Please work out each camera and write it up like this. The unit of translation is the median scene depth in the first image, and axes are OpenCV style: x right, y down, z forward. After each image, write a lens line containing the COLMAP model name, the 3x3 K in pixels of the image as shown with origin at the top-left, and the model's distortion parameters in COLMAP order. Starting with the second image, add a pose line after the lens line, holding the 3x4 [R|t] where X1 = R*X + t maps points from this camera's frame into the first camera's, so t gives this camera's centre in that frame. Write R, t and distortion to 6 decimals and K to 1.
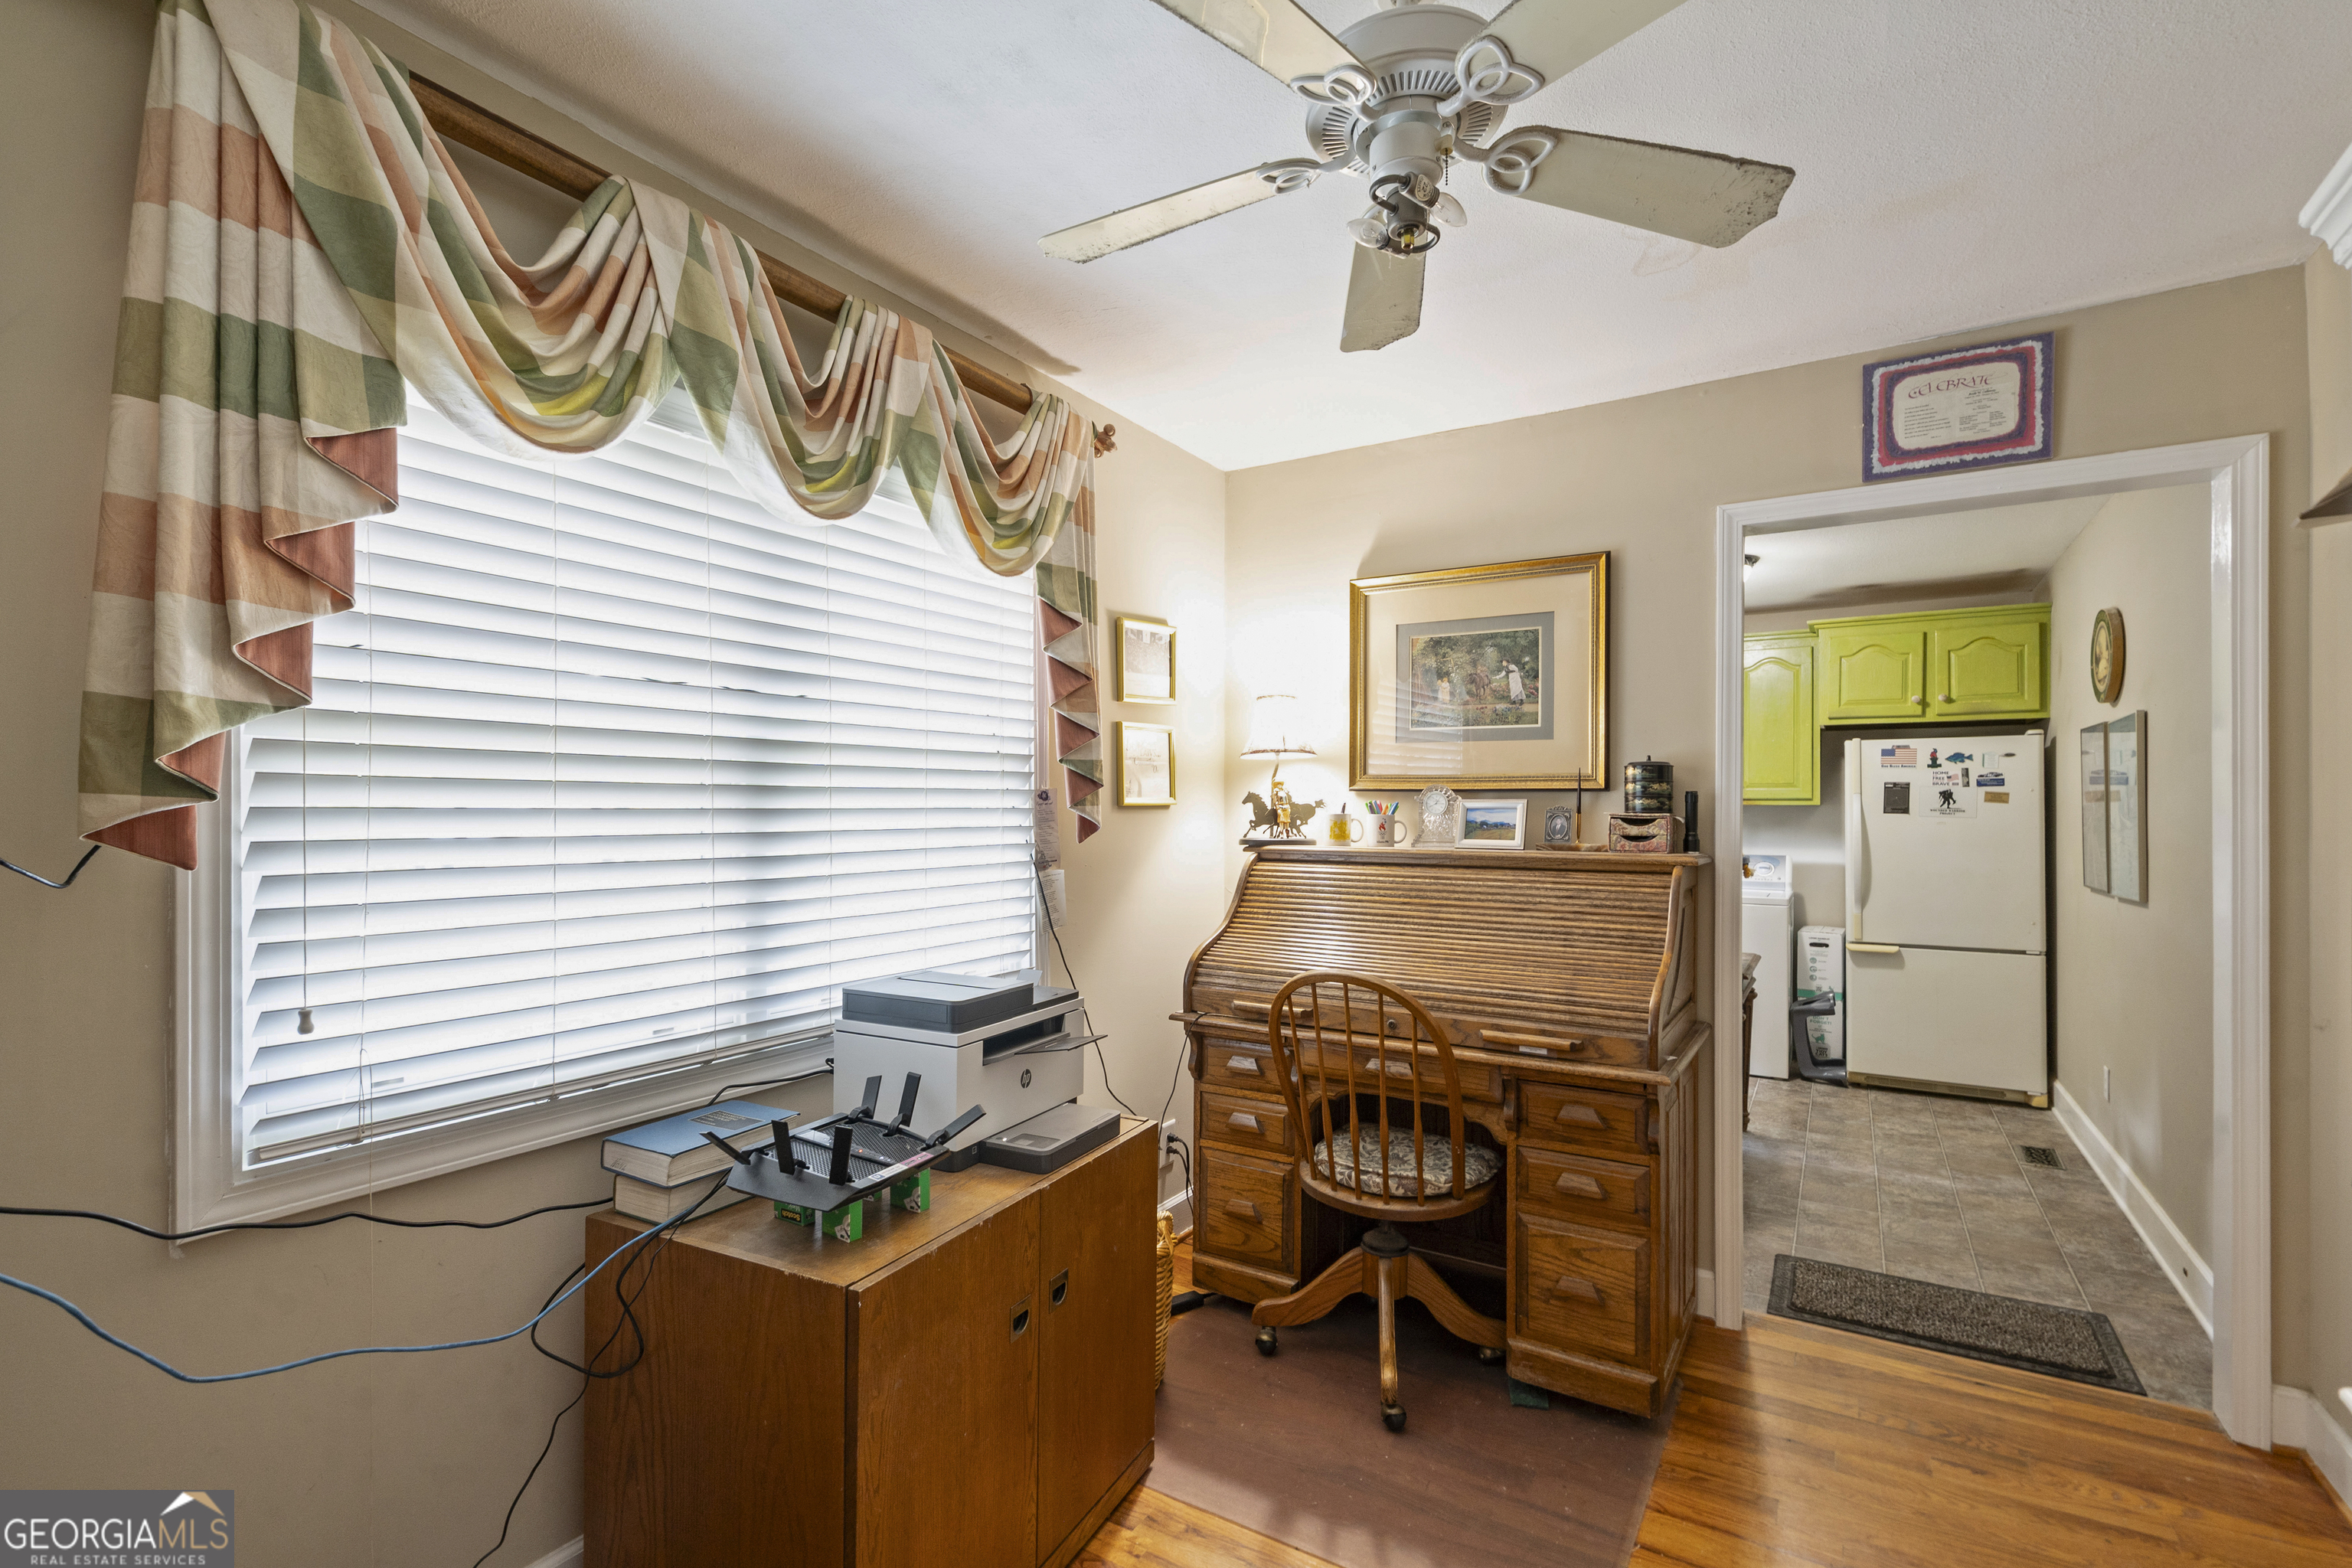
lens RADIAL K [[1095.2, 0, 1167.7], [0, 1095.2, 798.6], [0, 0, 1]] dist [-0.003013, 0.001685]
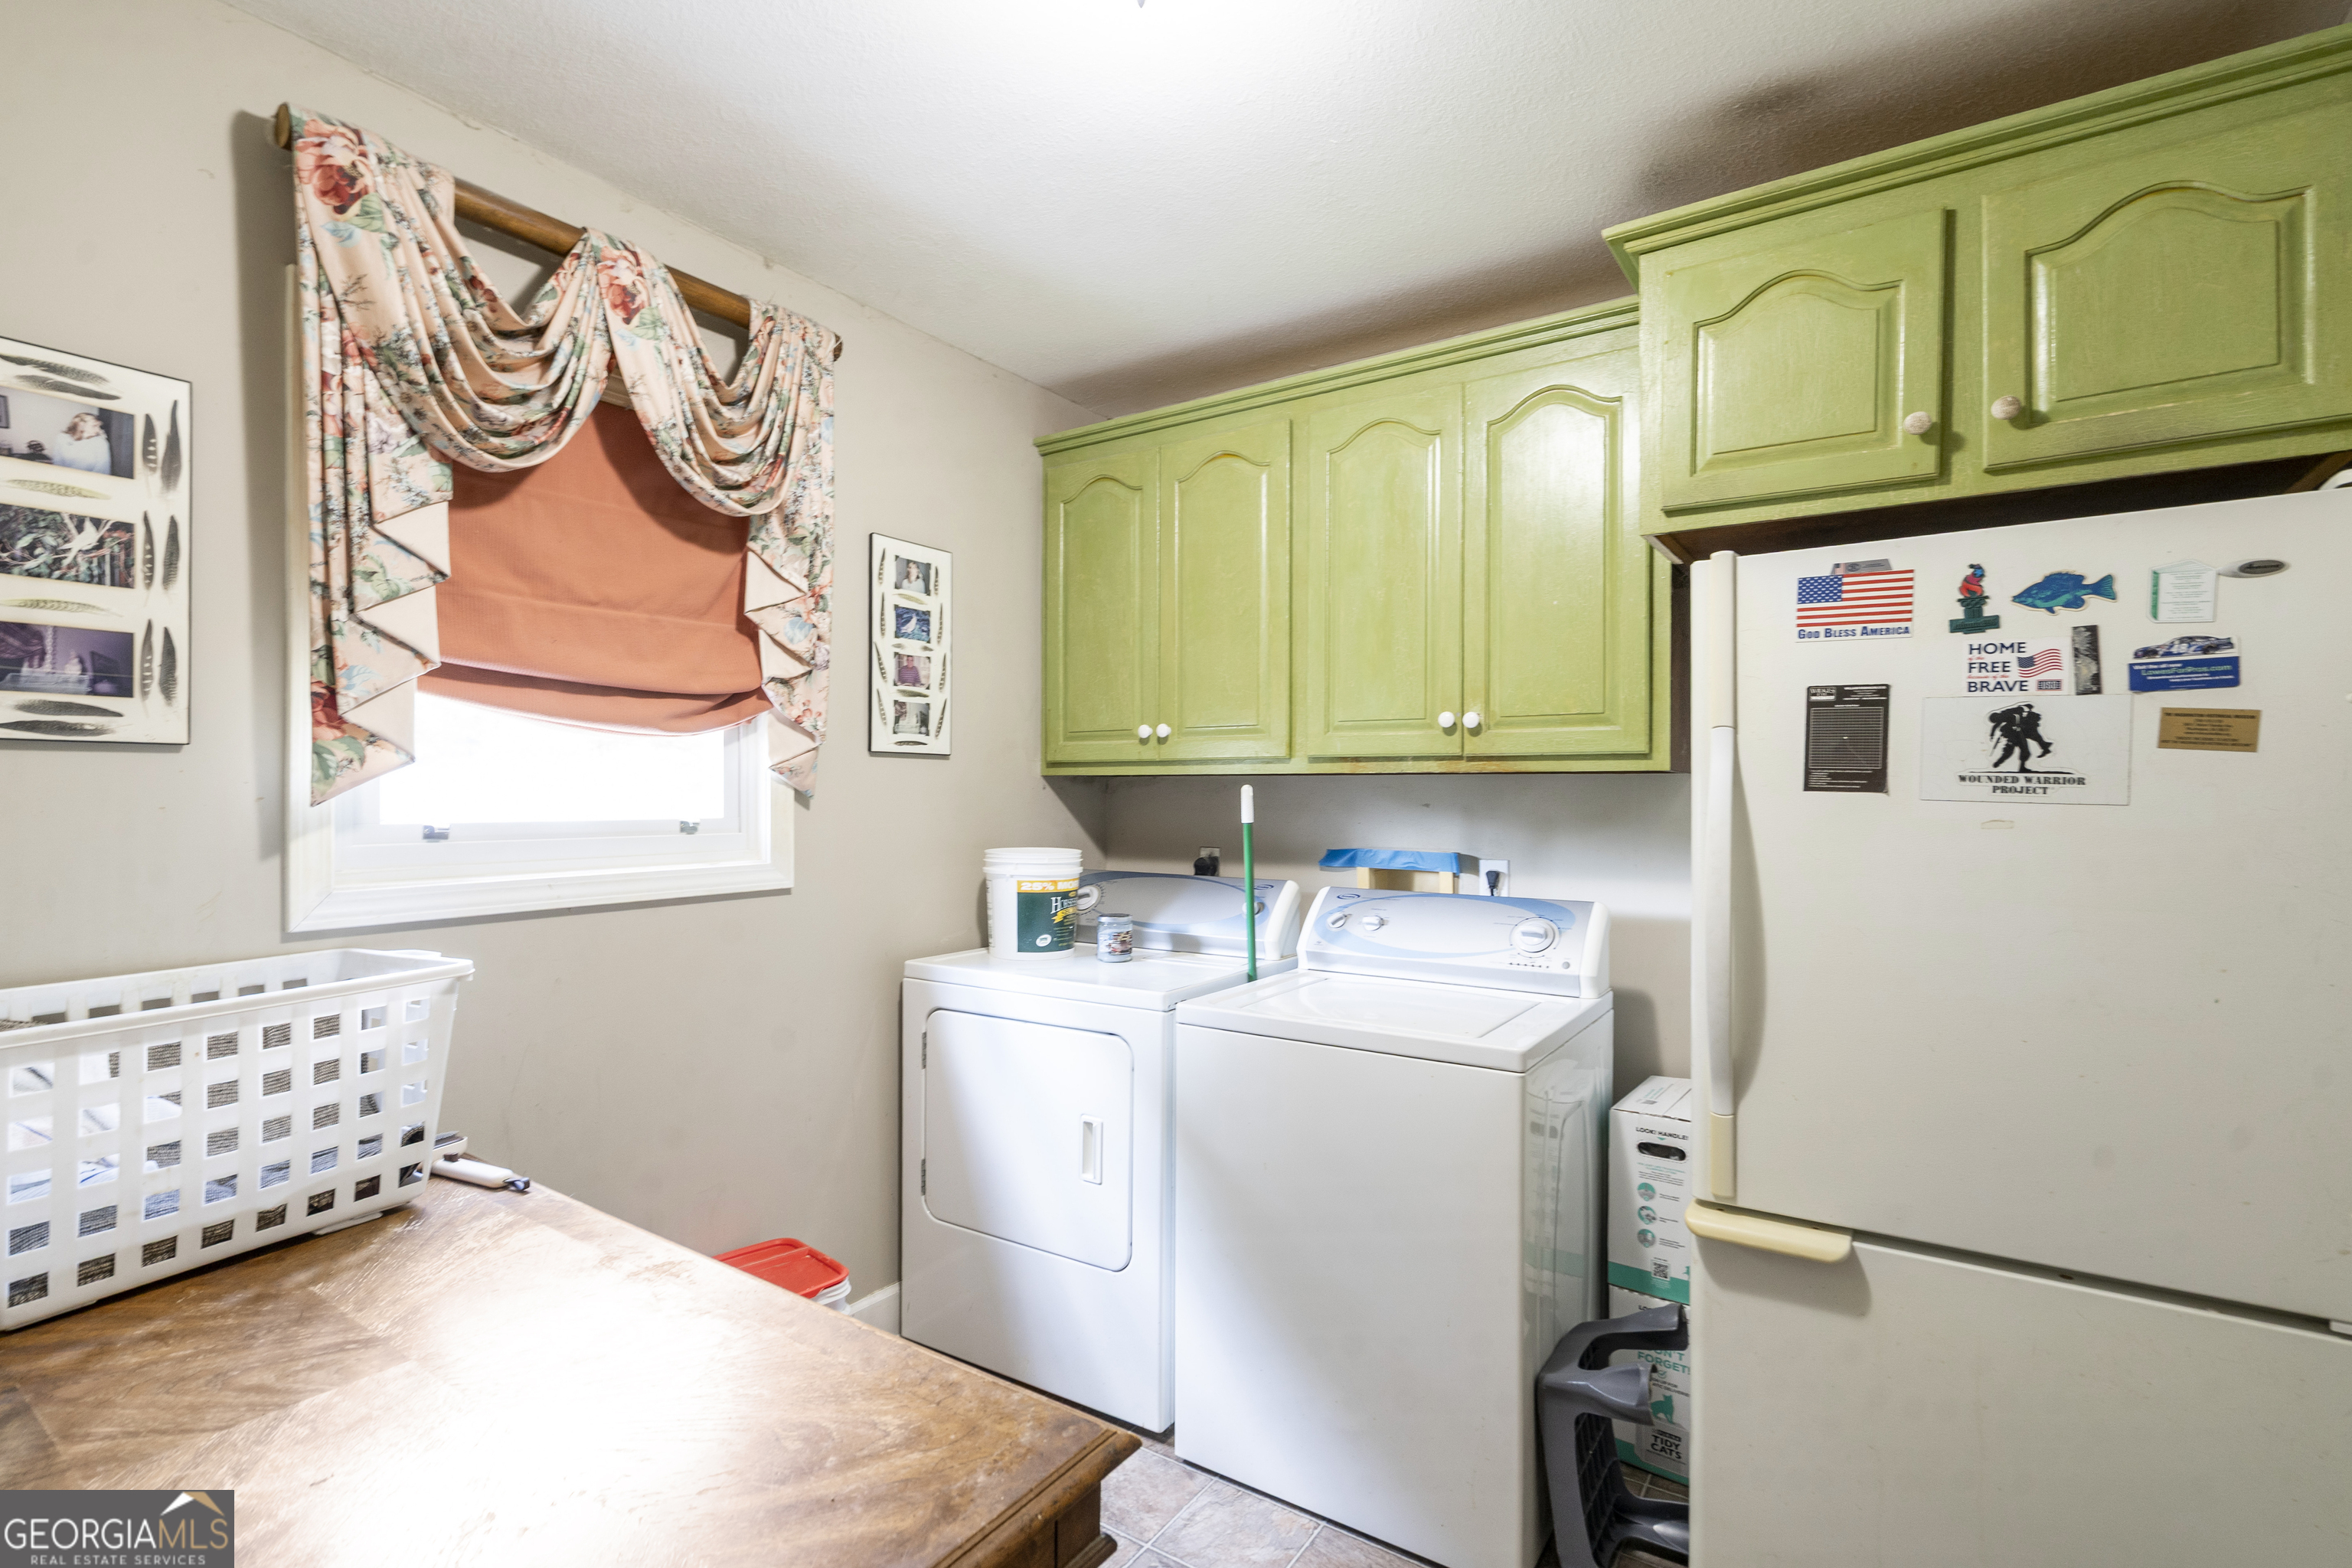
lens RADIAL K [[1095.2, 0, 1181.1], [0, 1095.2, 783.1], [0, 0, 1]] dist [-0.003013, 0.001685]
pose [[0.999382, -0.002248, -0.035067, 0.497021], [0.002325, 0.999995, 0.002144, 0.010713], [0.035062, -0.002224, 0.999383, 0.697676]]
